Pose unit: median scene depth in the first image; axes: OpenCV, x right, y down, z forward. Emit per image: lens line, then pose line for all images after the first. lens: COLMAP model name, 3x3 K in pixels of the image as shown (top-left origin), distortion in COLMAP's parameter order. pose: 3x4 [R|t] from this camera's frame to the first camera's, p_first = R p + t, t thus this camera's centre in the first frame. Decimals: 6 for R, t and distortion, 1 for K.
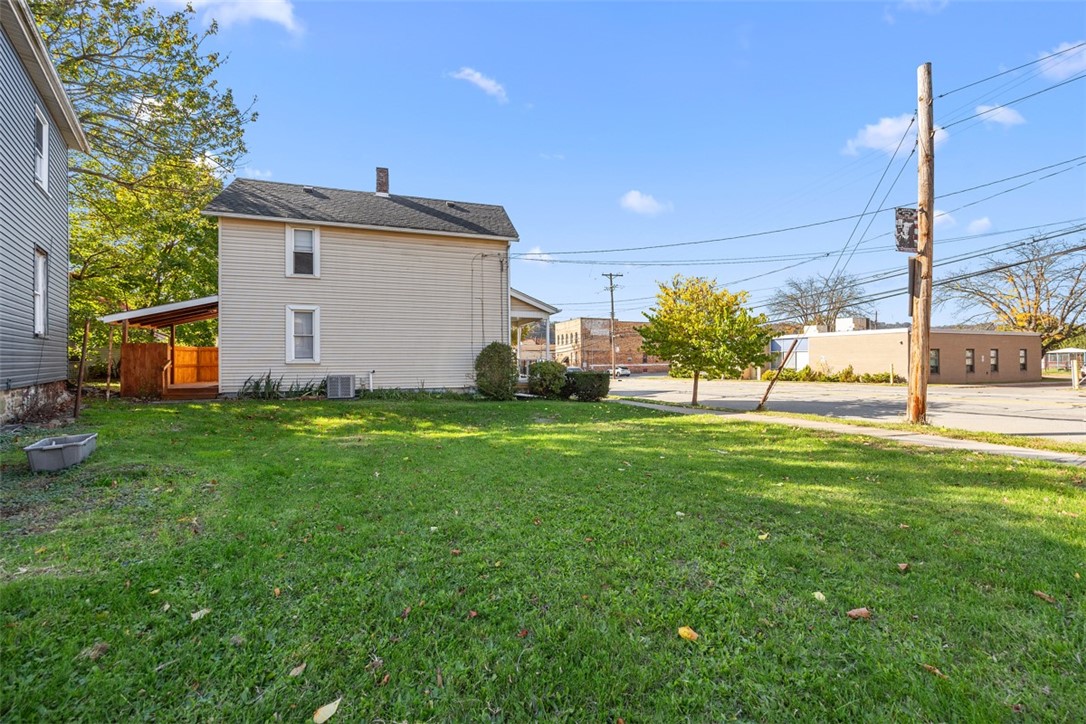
lens RADIAL K [[413.2, 0, 538.0], [0, 413.2, 359.0], [0, 0, 1]] dist [-0.002052, -0.000059]
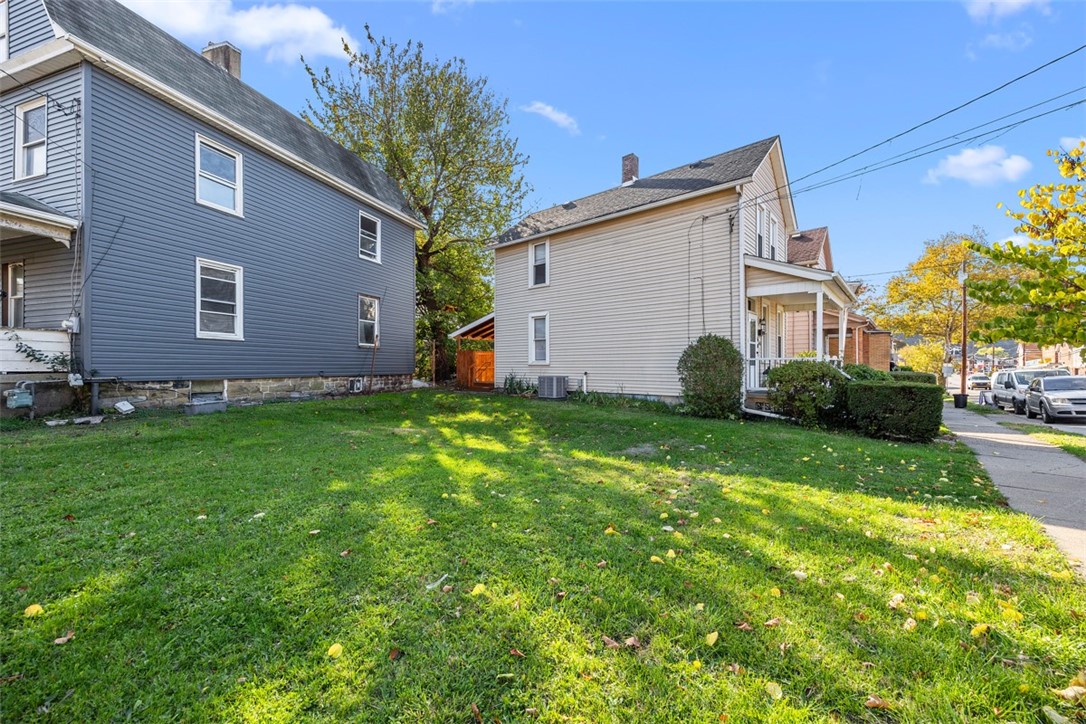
lens RADIAL K [[413.2, 0, 538.0], [0, 413.2, 359.0], [0, 0, 1]] dist [-0.002052, -0.000059]
pose [[0.521463, -0.004261, -0.853263, 0.377979], [0.000989, 0.999990, -0.004389, 0.001182], [0.853273, 0.001445, 0.521462, 0.414451]]
